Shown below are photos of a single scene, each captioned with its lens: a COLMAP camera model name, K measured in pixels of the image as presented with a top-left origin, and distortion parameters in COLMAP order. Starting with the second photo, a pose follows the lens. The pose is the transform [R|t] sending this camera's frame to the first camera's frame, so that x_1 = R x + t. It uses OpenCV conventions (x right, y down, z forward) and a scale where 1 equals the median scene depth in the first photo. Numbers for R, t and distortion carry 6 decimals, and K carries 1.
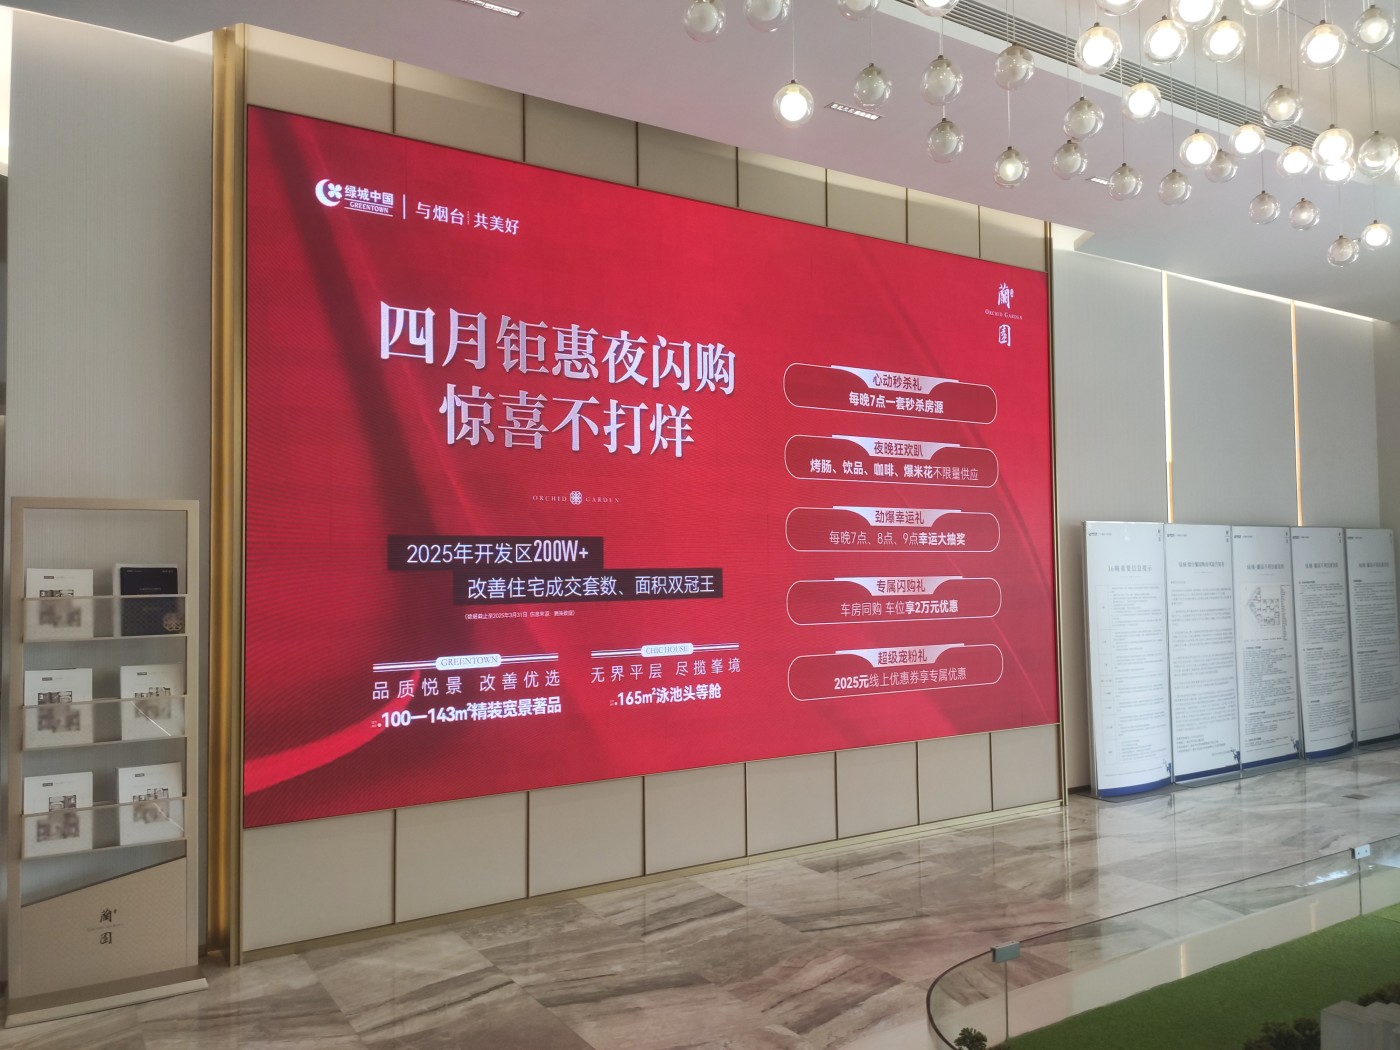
lens RADIAL K [[1059.1, 0, 703.5], [0, 1059.1, 529.4], [0, 0, 1]] dist [0.008823, -0.017644]
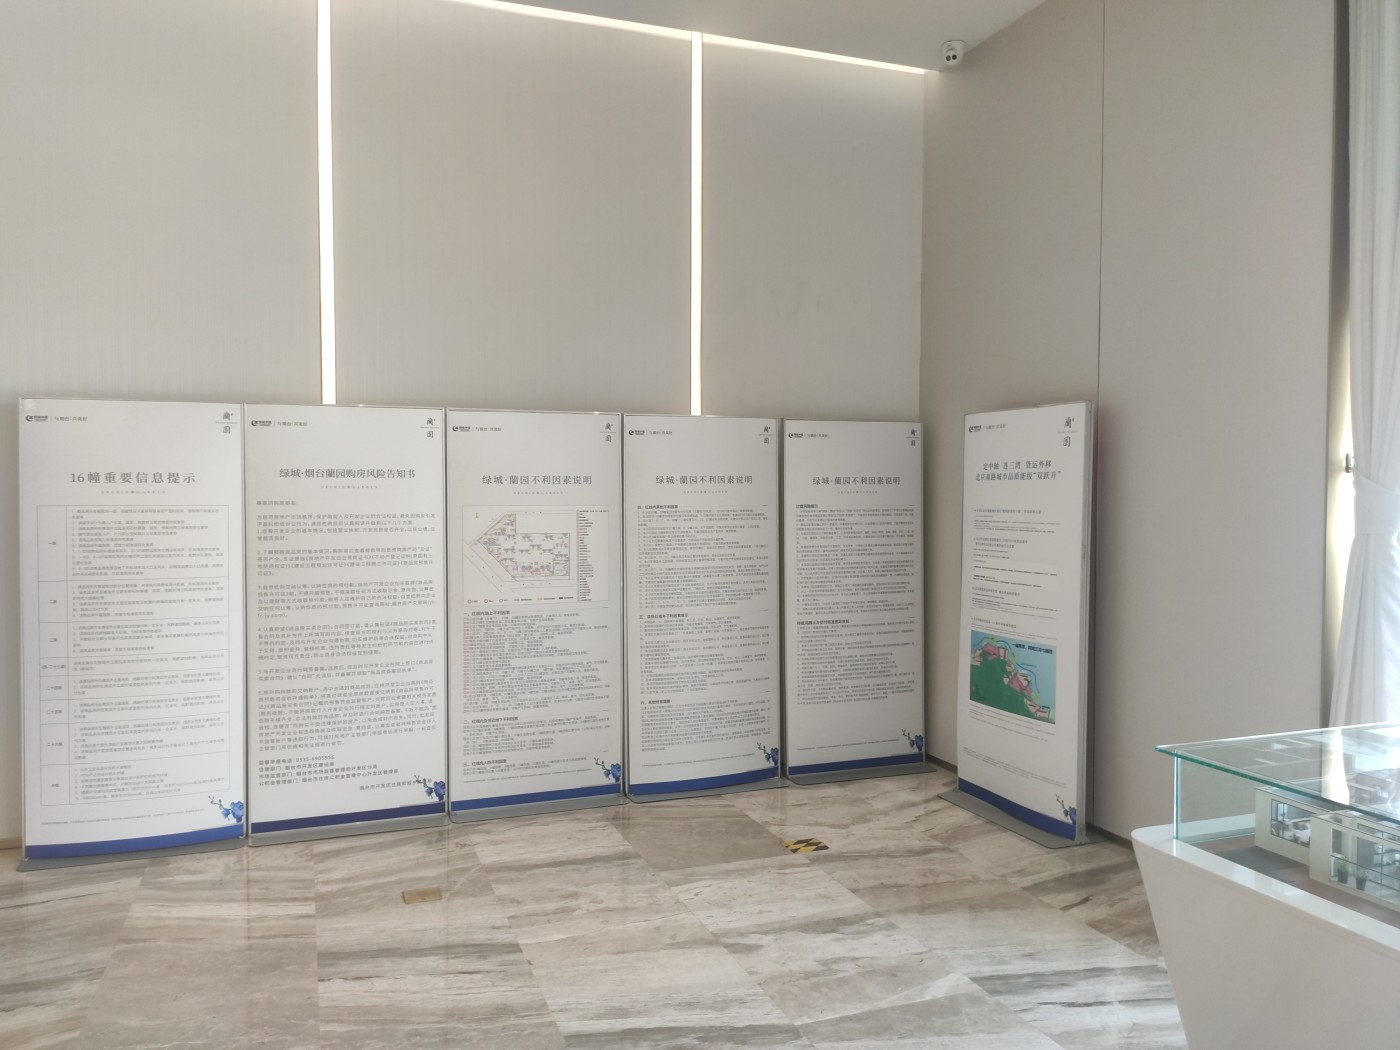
lens RADIAL K [[1059.1, 0, 696.4], [0, 1059.1, 518.5], [0, 0, 1]] dist [0.008823, -0.017644]
pose [[0.981857, 0.027421, -0.187628, 0.732652], [-0.011267, 0.996177, 0.086625, 0.004138], [0.189286, -0.082940, 0.978413, 0.429630]]
